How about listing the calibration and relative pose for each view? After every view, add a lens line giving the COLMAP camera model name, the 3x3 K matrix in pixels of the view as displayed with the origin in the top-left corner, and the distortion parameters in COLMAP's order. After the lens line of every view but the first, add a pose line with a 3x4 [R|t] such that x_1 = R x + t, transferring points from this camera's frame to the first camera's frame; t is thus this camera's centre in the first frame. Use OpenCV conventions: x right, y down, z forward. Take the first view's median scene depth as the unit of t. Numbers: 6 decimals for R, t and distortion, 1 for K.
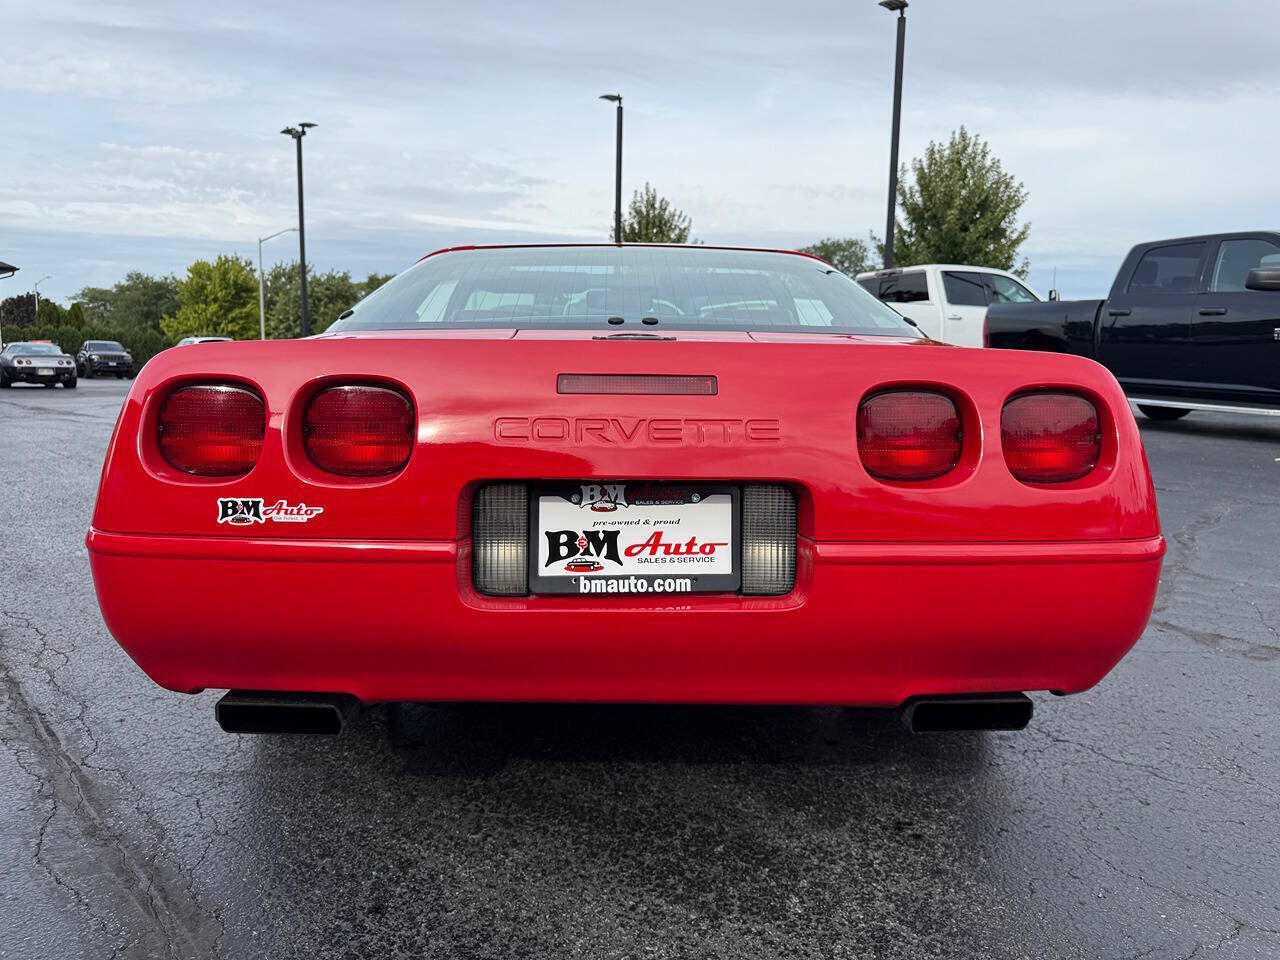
lens RADIAL K [[915.2, 0, 640.0], [0, 915.2, 480.0], [0, 0, 1]] dist [-0.006906, -0.006623]
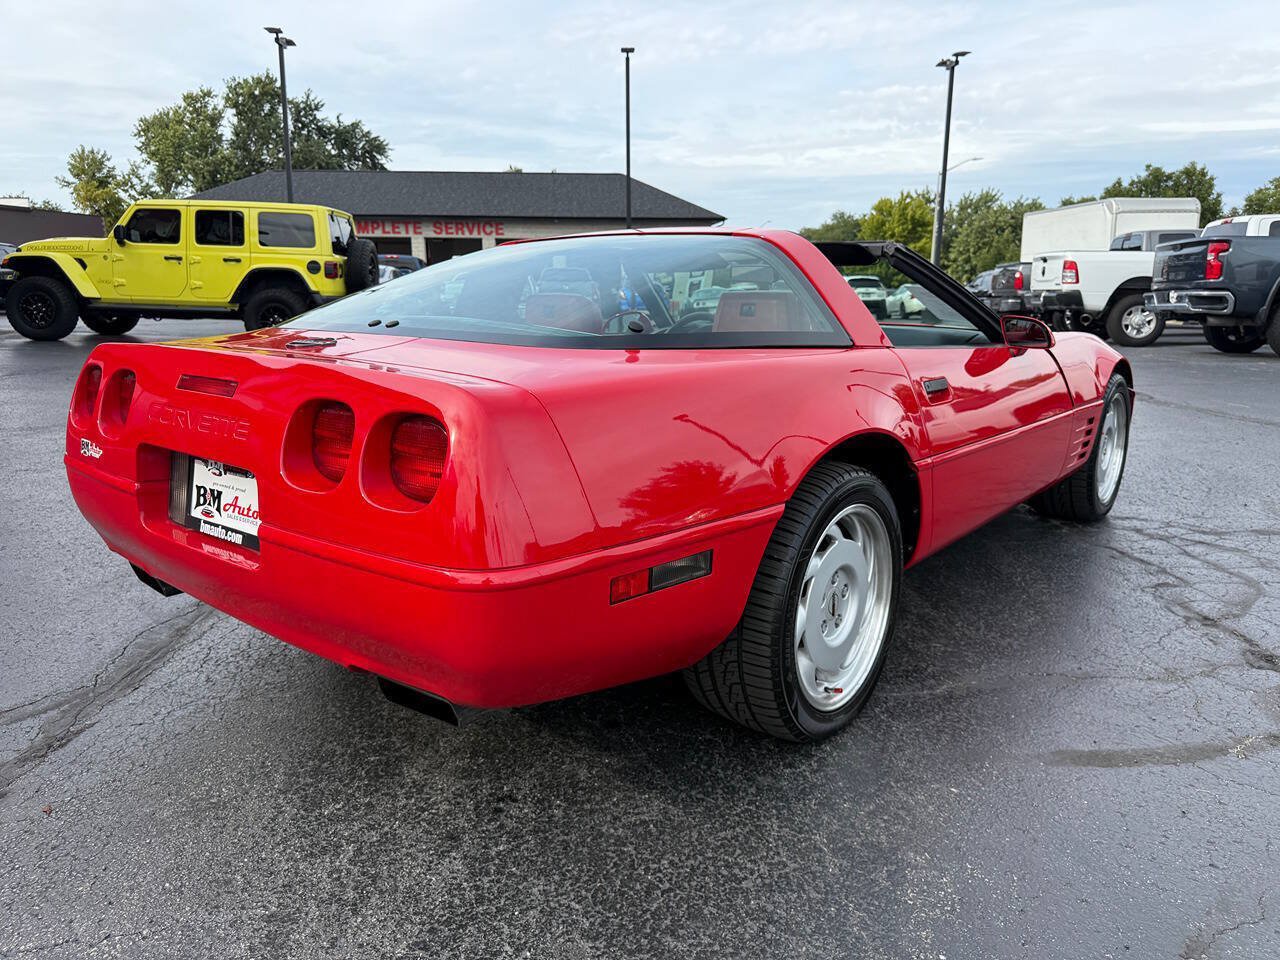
lens RADIAL K [[905.8, 0, 641.8], [0, 905.8, 494.2], [0, 0, 1]] dist [-0.010836, -0.009430]
pose [[0.750365, 0.136207, -0.646838, 1.079937], [-0.076488, 0.989858, 0.119708, -0.123021], [0.656583, -0.040349, 0.753174, 0.321787]]
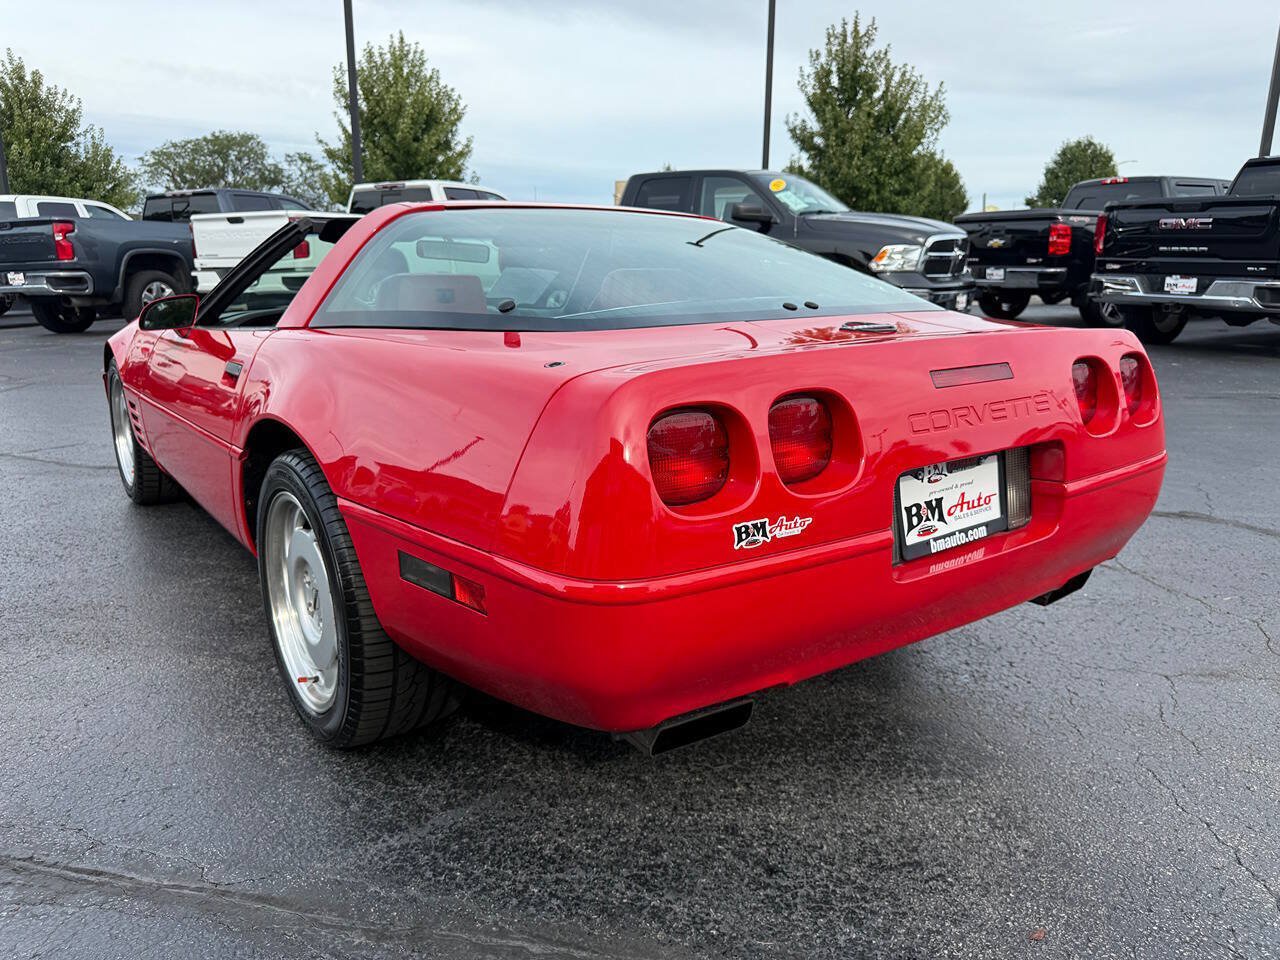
lens RADIAL K [[912.7, 0, 640.0], [0, 912.7, 480.0], [0, 0, 1]] dist [0.000763, 0.000982]
pose [[0.815776, -0.138190, 0.561616, -0.845211], [0.081172, 0.988781, 0.125391, -0.124336], [-0.572643, -0.056703, 0.817841, 0.193930]]
